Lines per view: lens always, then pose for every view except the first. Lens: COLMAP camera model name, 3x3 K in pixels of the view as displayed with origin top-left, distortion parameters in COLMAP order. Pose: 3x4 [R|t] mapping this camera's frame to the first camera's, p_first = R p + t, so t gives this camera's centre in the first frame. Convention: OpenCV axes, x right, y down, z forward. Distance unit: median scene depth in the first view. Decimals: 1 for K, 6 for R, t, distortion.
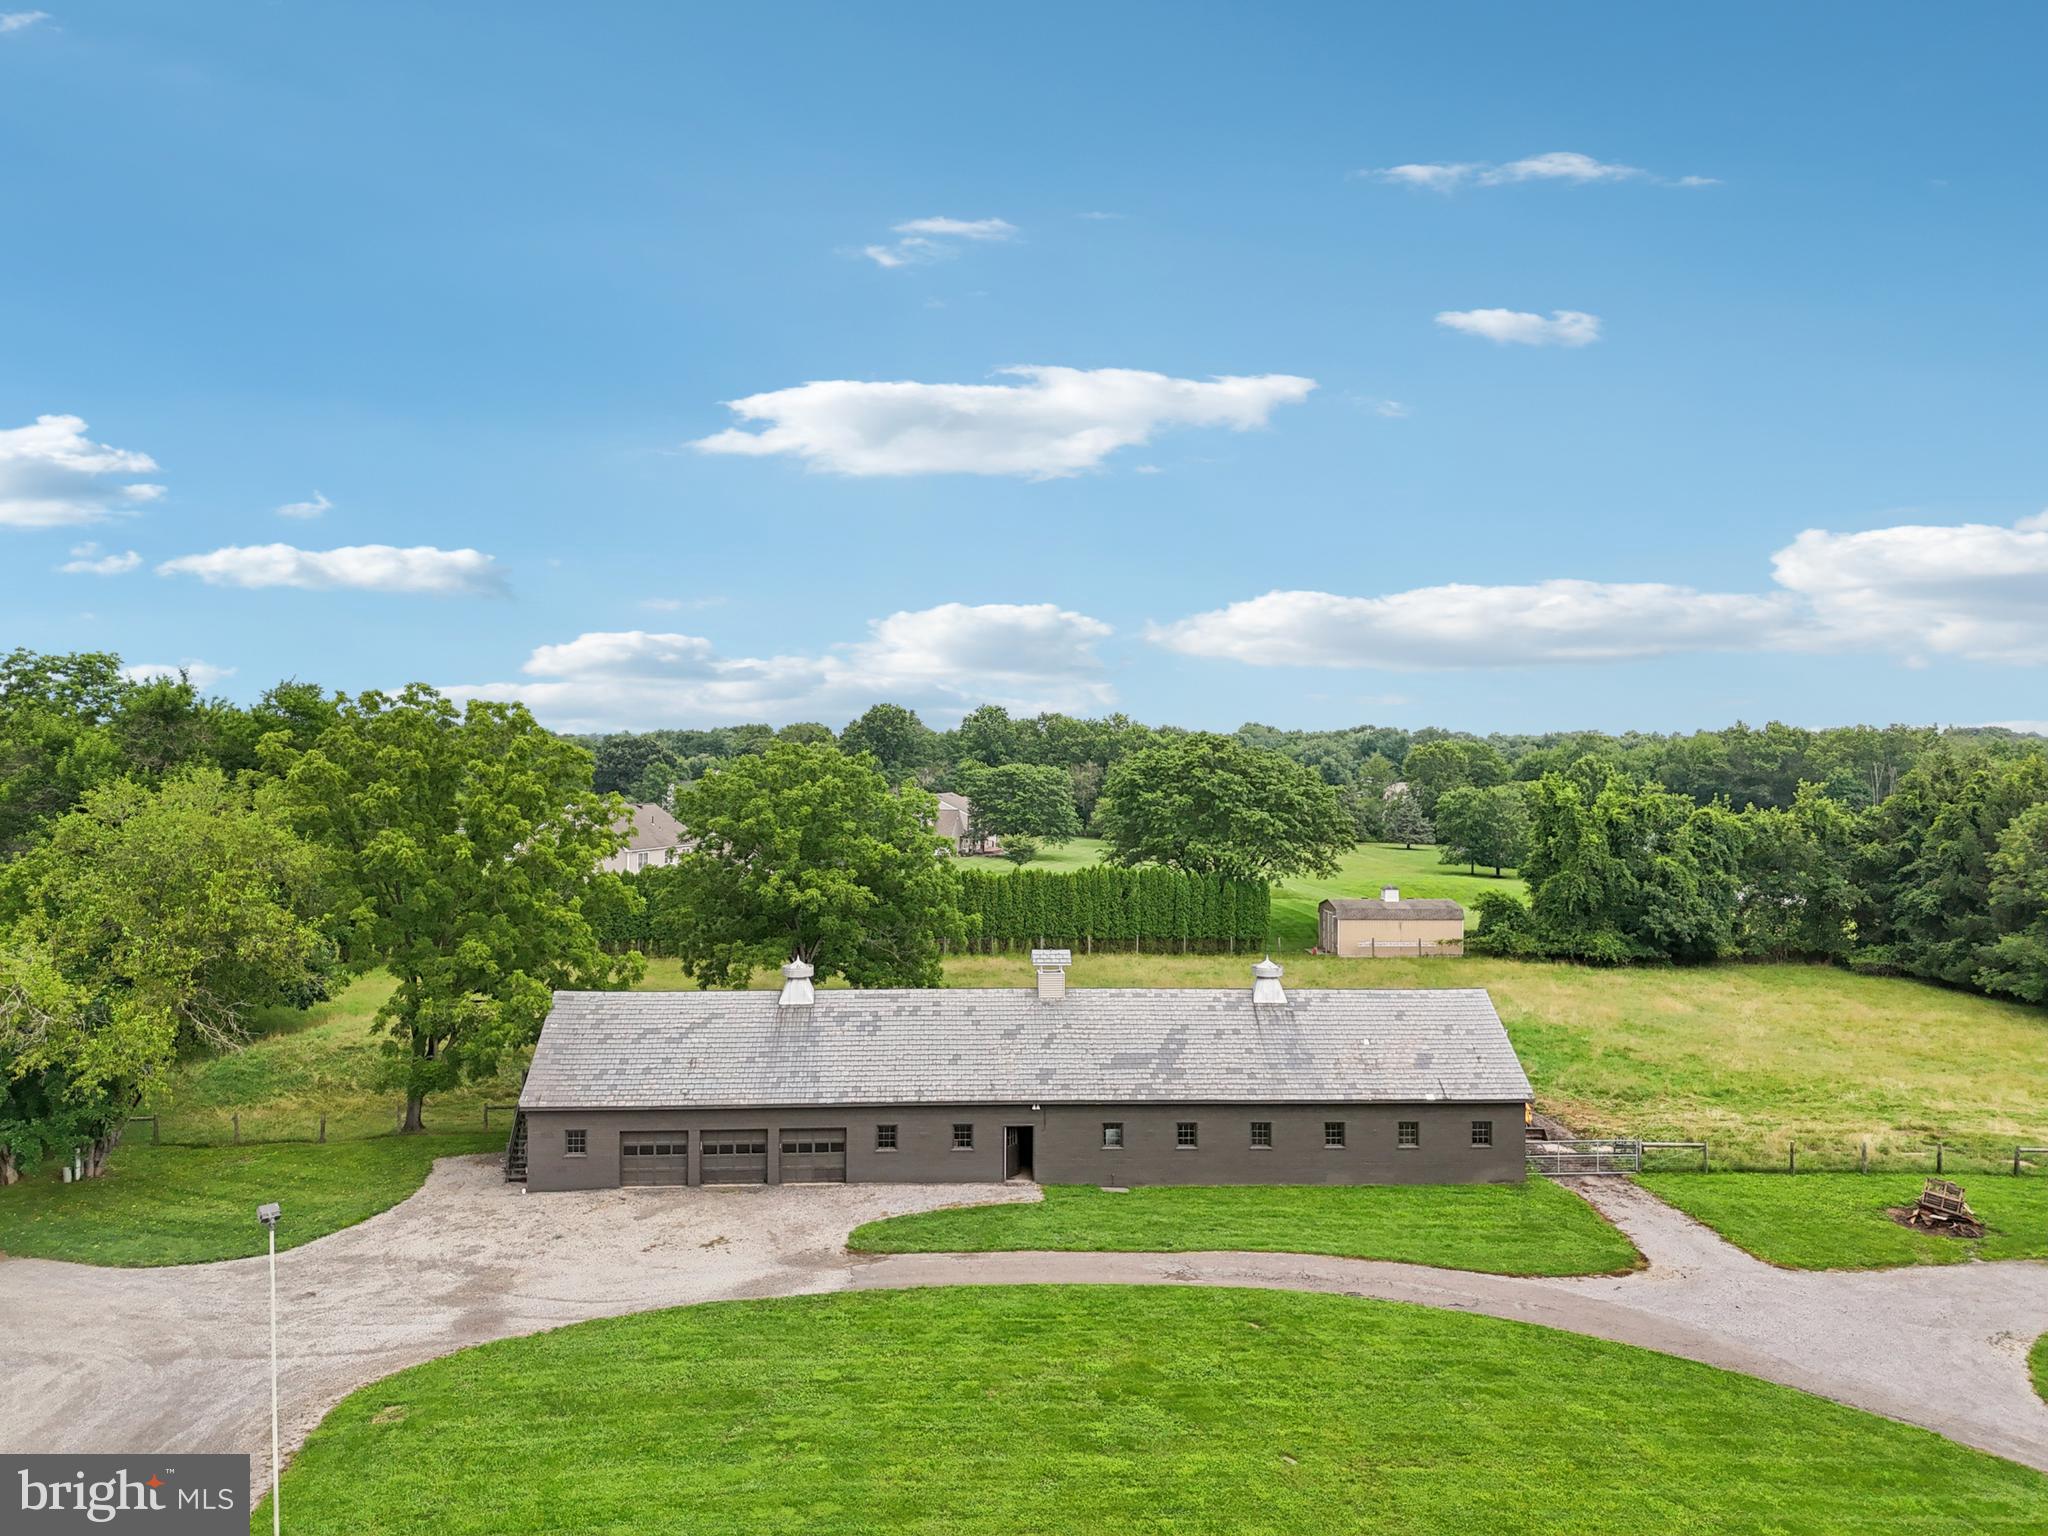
lens RADIAL K [[1544.8, 0, 1024.0], [0, 1544.8, 768.0], [0, 0, 1]] dist [0.011596, 0.004446]
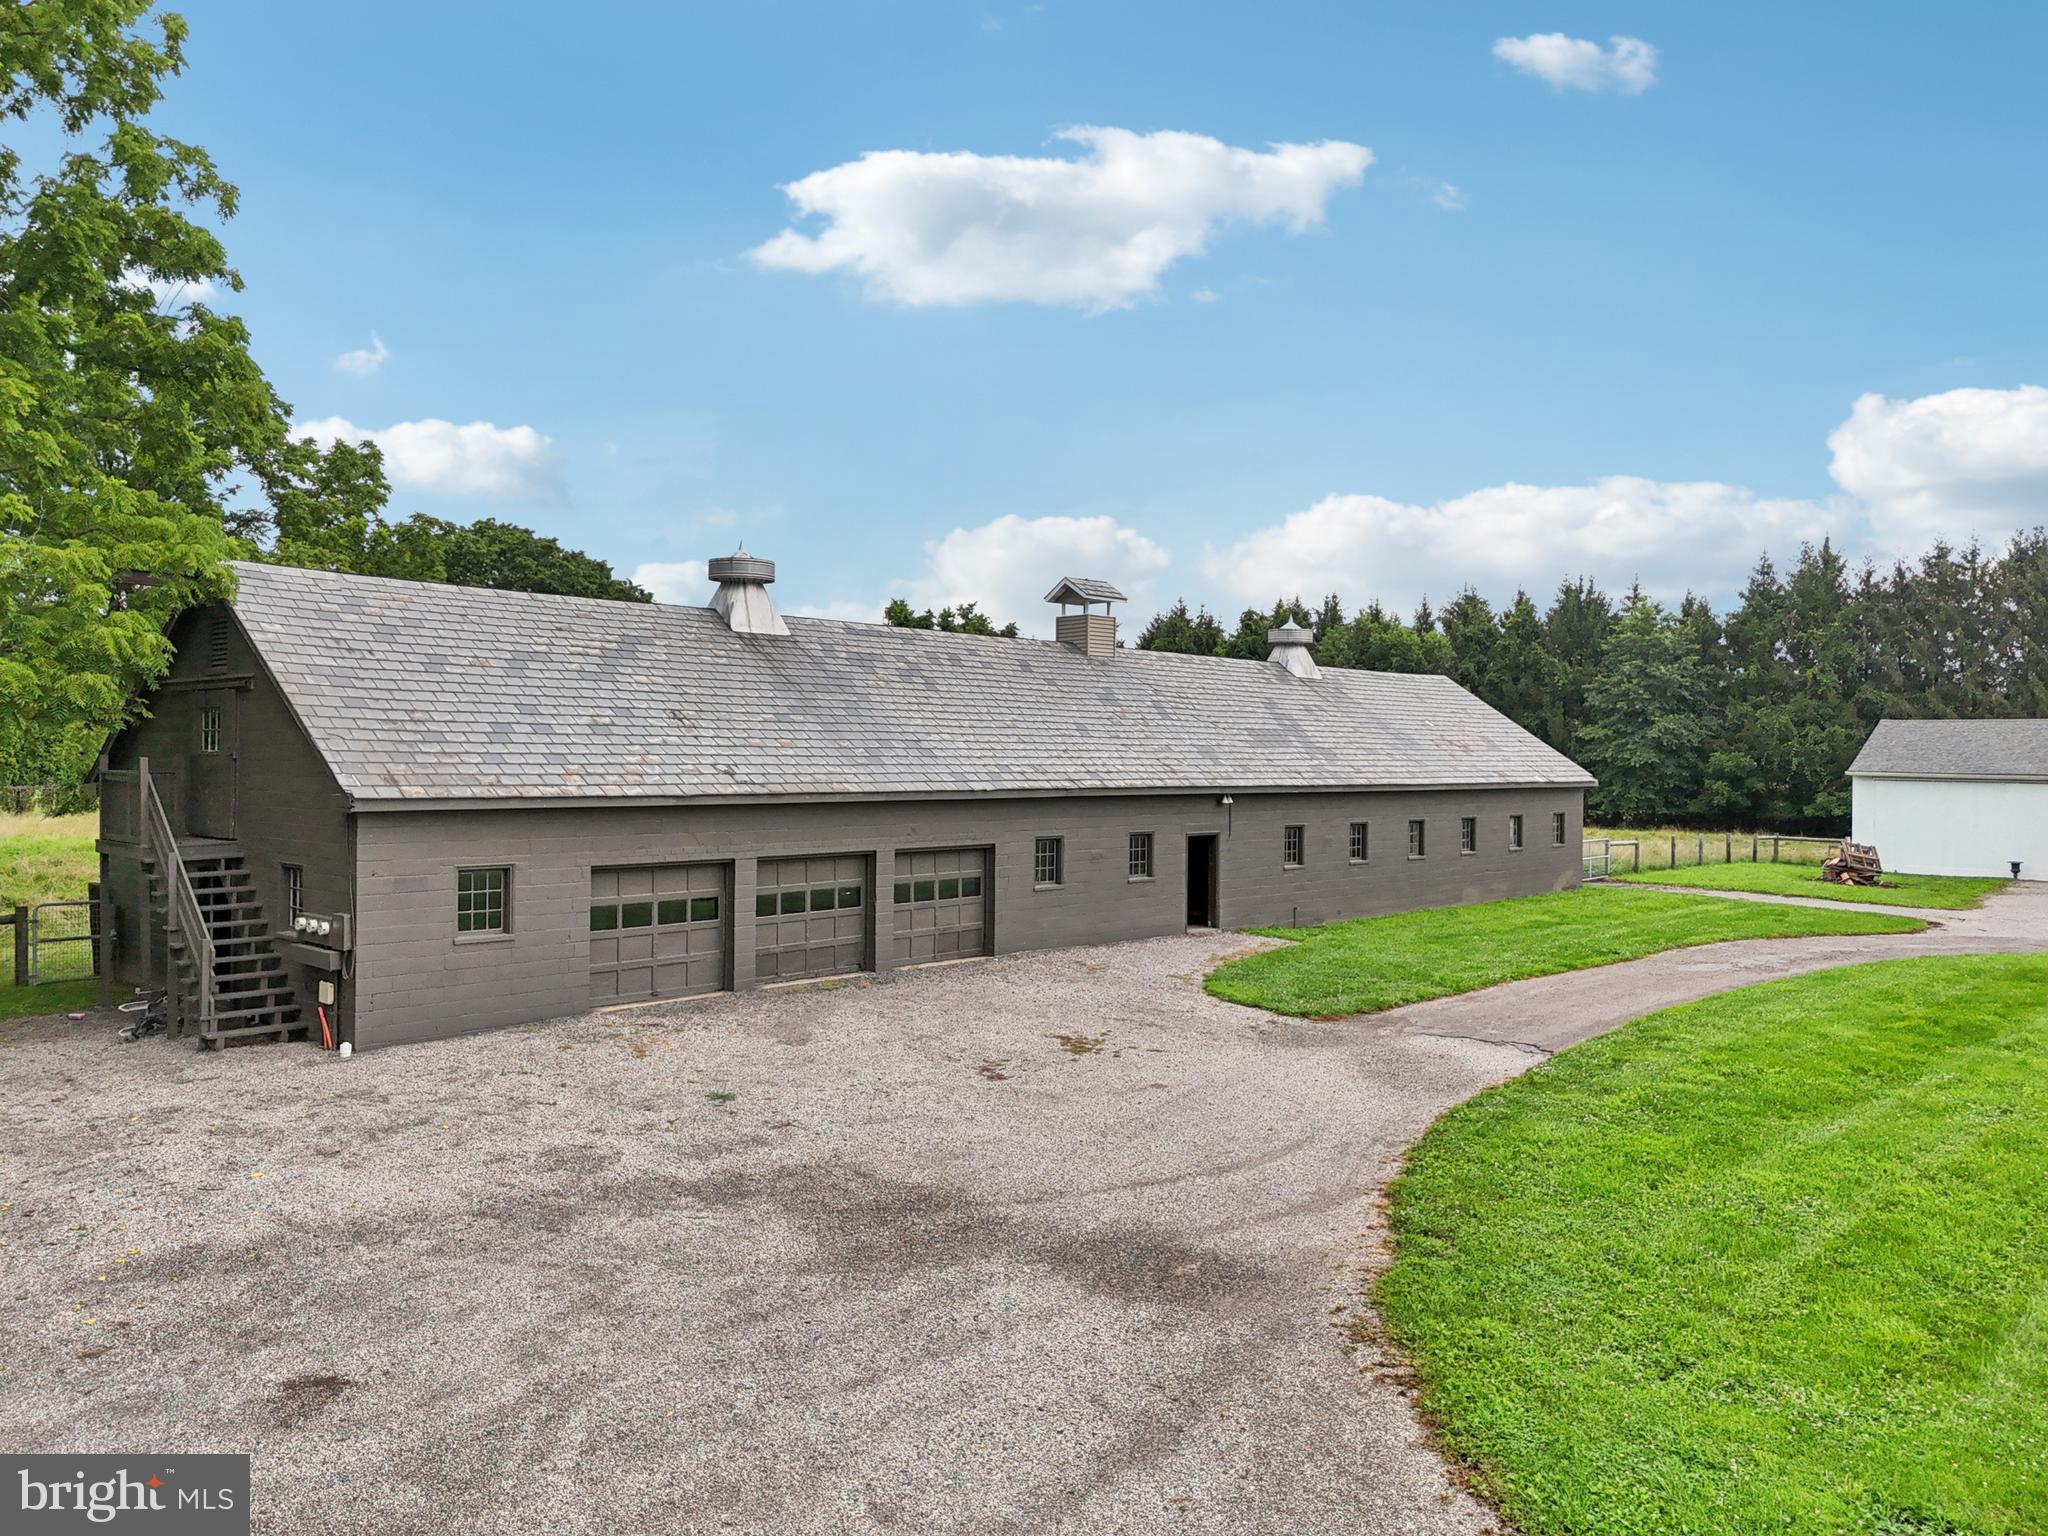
lens RADIAL K [[1544.8, 0, 1024.0], [0, 1544.8, 768.0], [0, 0, 1]] dist [0.011596, 0.004446]
pose [[0.734803, -0.005806, 0.678256, -0.445632], [0.004313, 0.999983, 0.003887, 0.208881], [-0.678267, 0.000069, 0.734815, 0.639708]]
